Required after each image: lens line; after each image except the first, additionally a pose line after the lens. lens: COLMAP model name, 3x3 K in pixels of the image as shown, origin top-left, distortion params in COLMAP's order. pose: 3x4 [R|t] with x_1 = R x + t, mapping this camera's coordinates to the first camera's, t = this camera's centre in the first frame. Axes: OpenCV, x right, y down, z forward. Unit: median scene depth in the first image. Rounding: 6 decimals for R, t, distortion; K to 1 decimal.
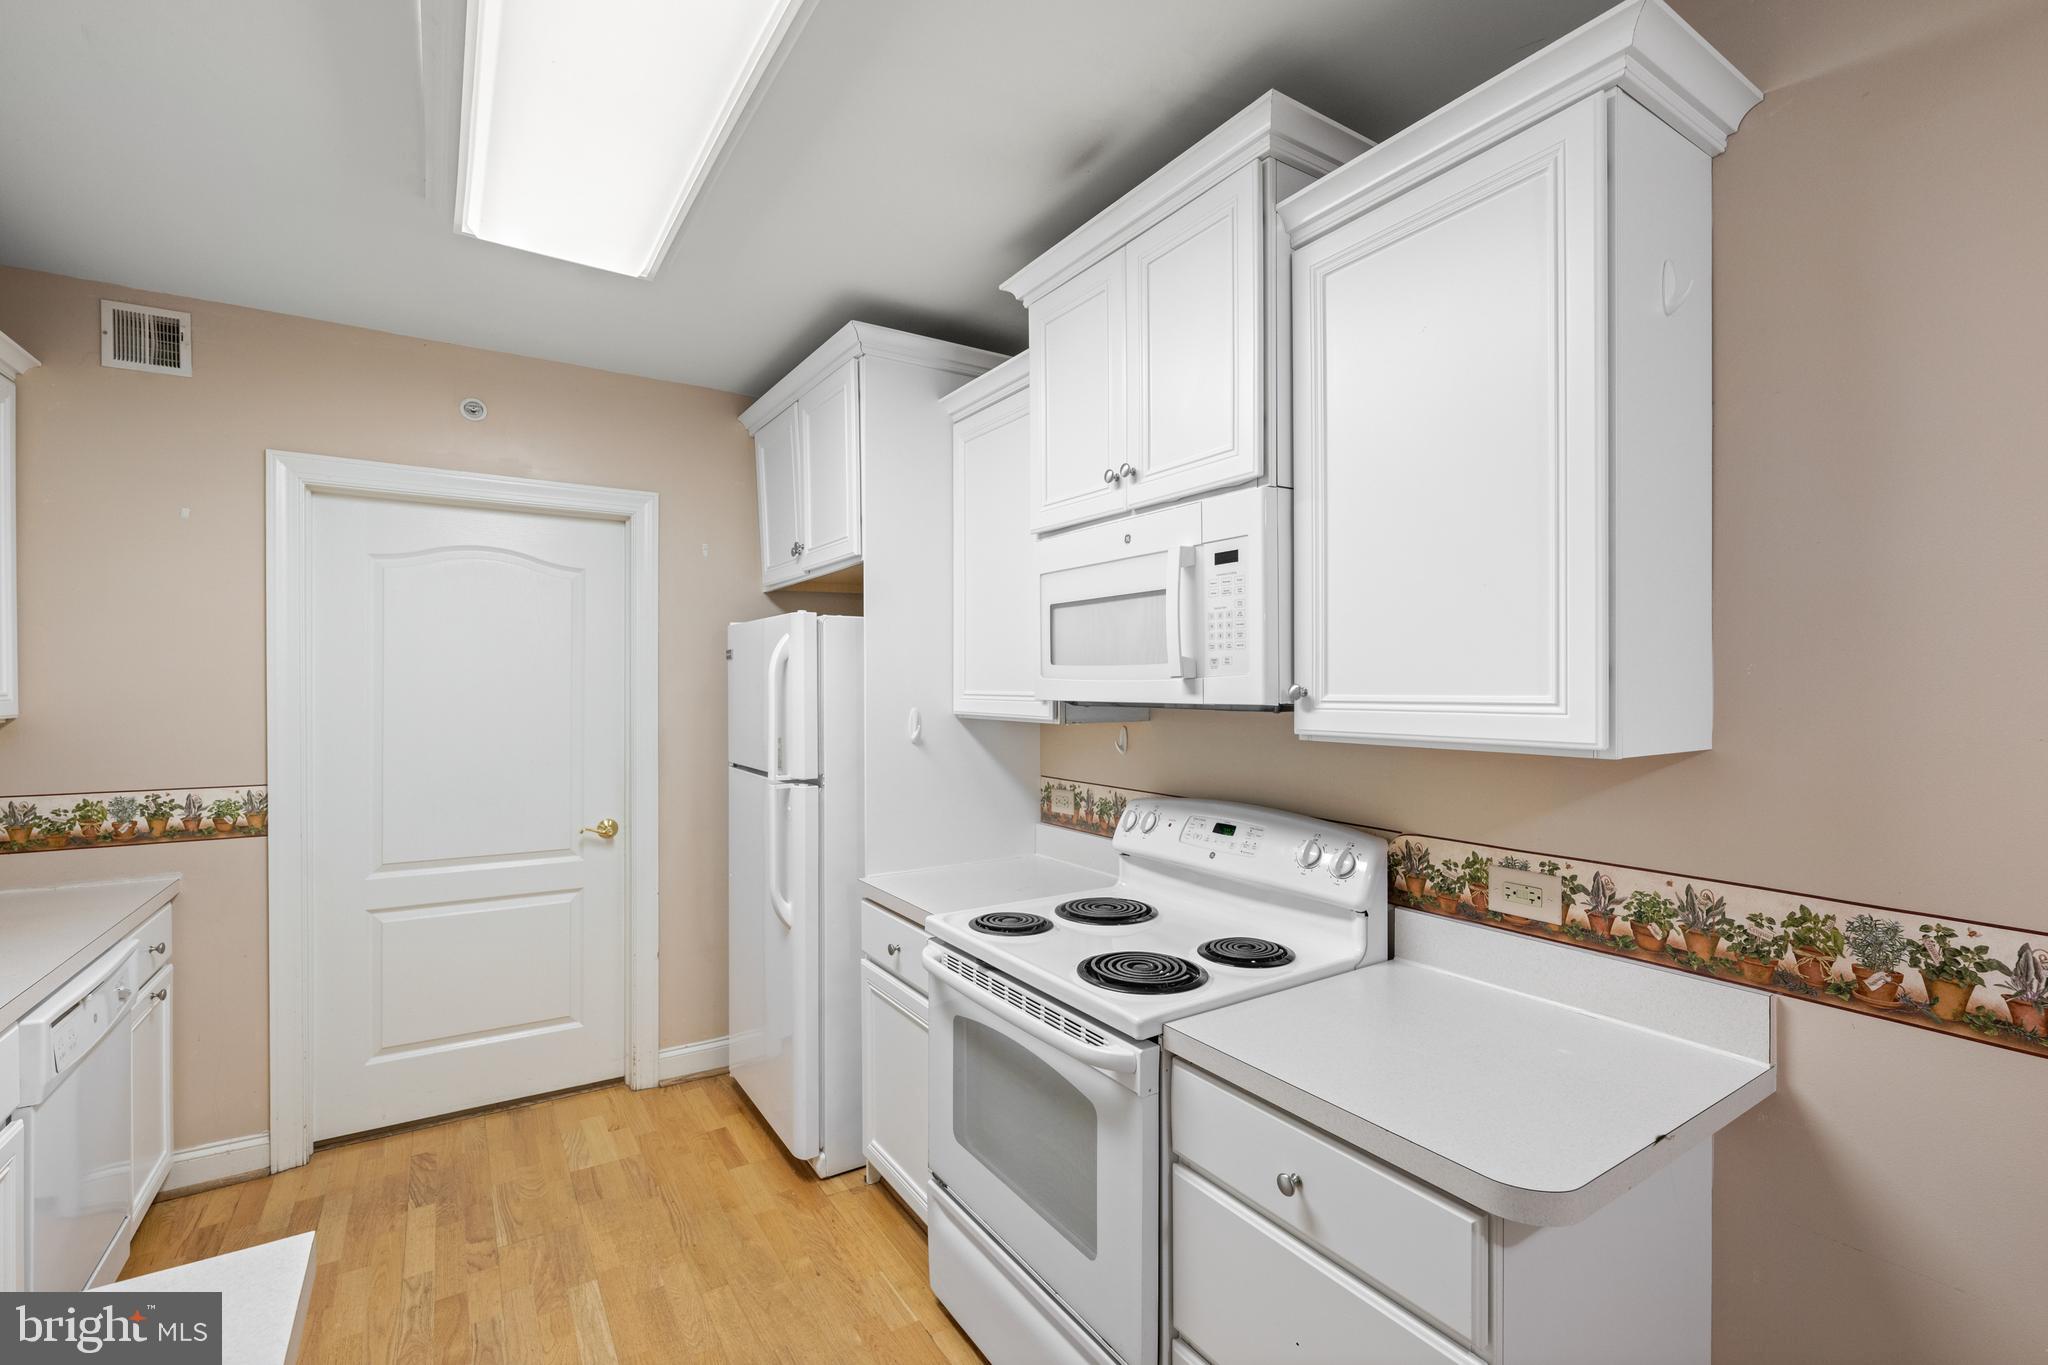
lens RADIAL K [[886.9, 0, 1015.7], [0, 886.9, 690.4], [0, 0, 1]] dist [-0.000465, -0.000103]
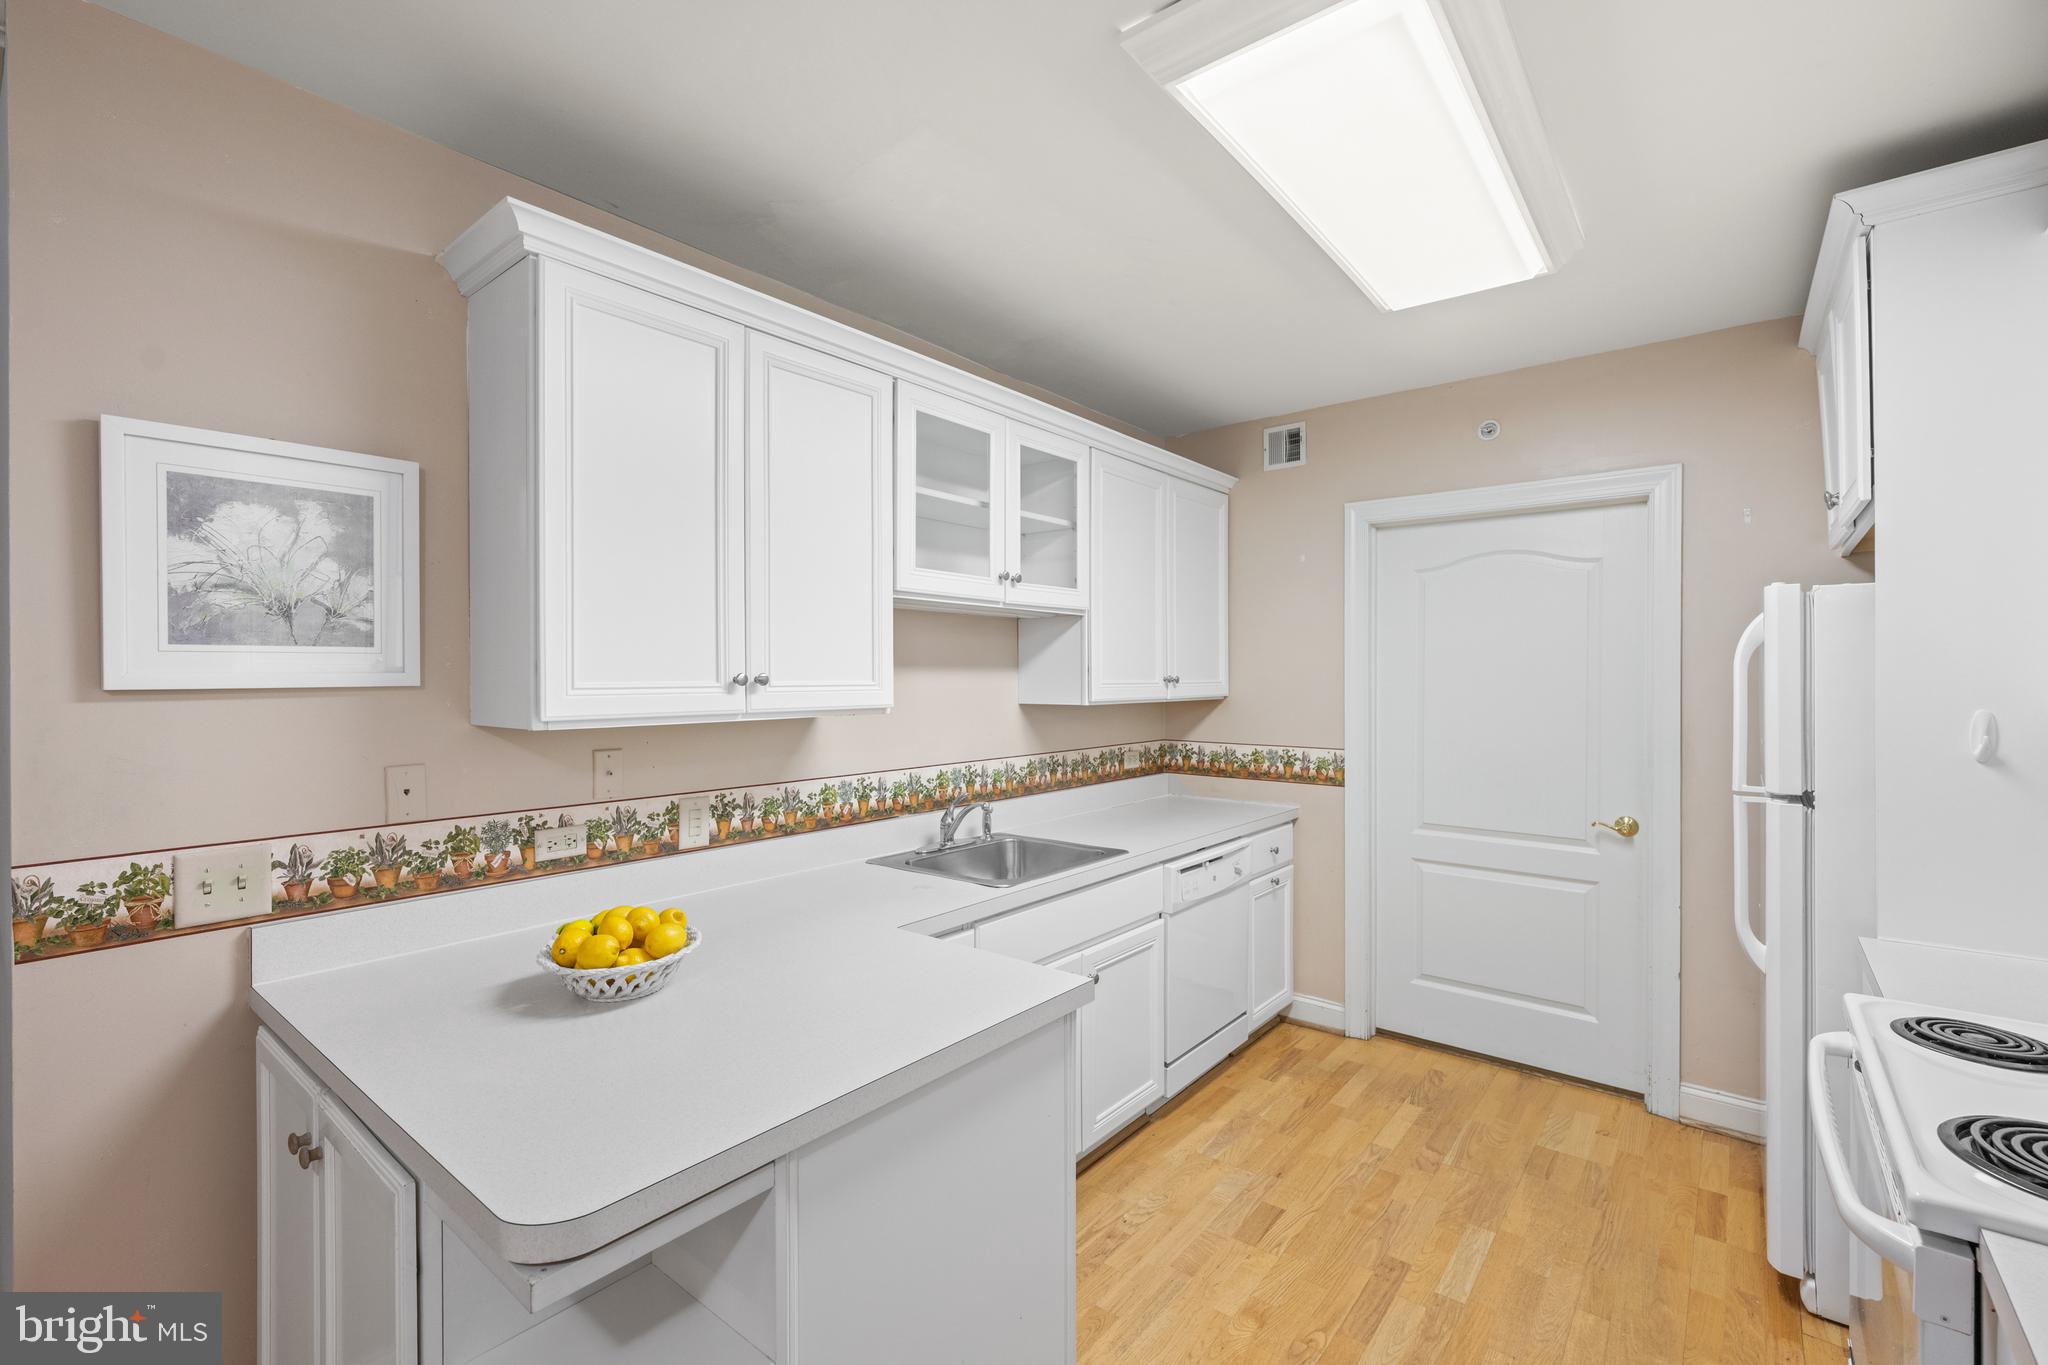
lens RADIAL K [[886.9, 0, 1014.7], [0, 886.9, 676.7], [0, 0, 1]] dist [-0.000465, -0.000103]
pose [[0.310060, 0.000264, -0.950717, 0.304077], [-0.004619, 0.999989, -0.001228, -0.001419], [0.950706, 0.004773, 0.310058, 0.096297]]
